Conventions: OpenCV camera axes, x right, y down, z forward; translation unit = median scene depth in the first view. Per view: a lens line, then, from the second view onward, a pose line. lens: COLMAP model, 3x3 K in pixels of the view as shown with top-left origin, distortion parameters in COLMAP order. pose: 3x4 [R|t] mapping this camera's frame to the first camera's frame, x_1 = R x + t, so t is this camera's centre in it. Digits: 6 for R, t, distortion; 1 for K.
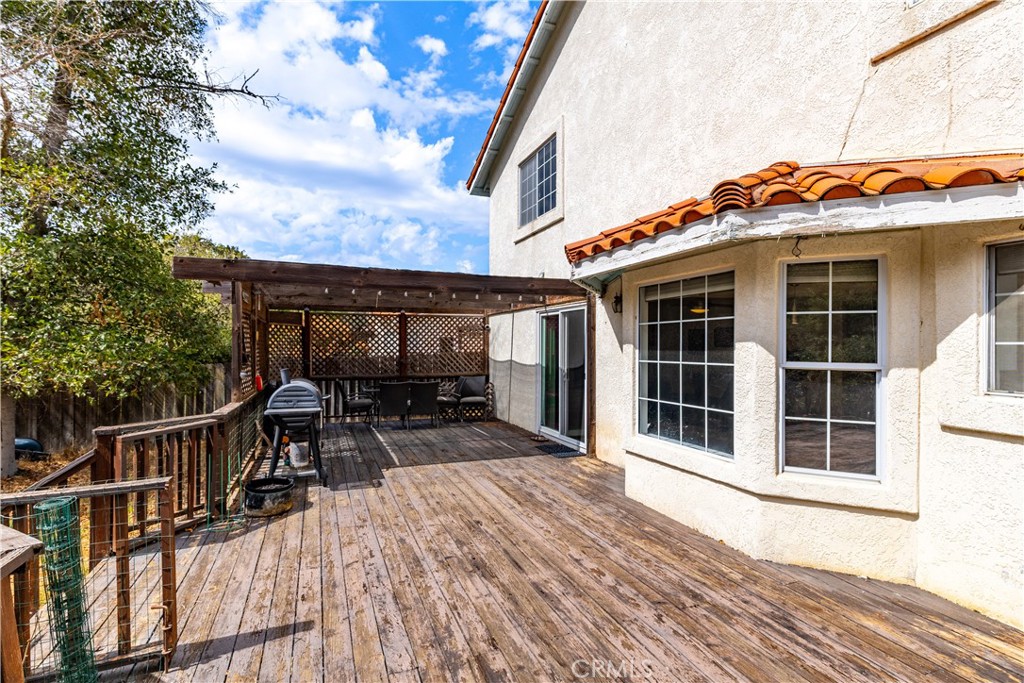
lens RADIAL K [[456.0, 0, 510.1], [0, 456.0, 342.6], [0, 0, 1]] dist [-0.002411, -0.000287]
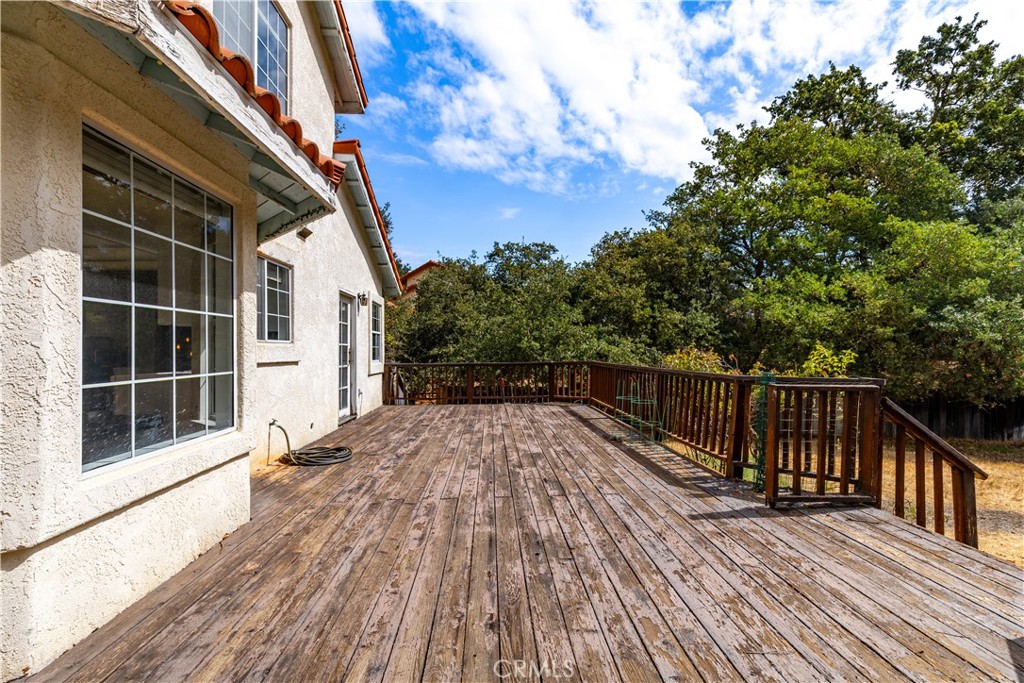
lens RADIAL K [[456.0, 0, 507.1], [0, 456.0, 348.6], [0, 0, 1]] dist [-0.002411, -0.000287]
pose [[-0.934718, 0.004080, 0.355367, -0.319540], [0.002323, 0.999983, -0.005371, 0.132545], [-0.355382, -0.004195, -0.934712, 1.806750]]
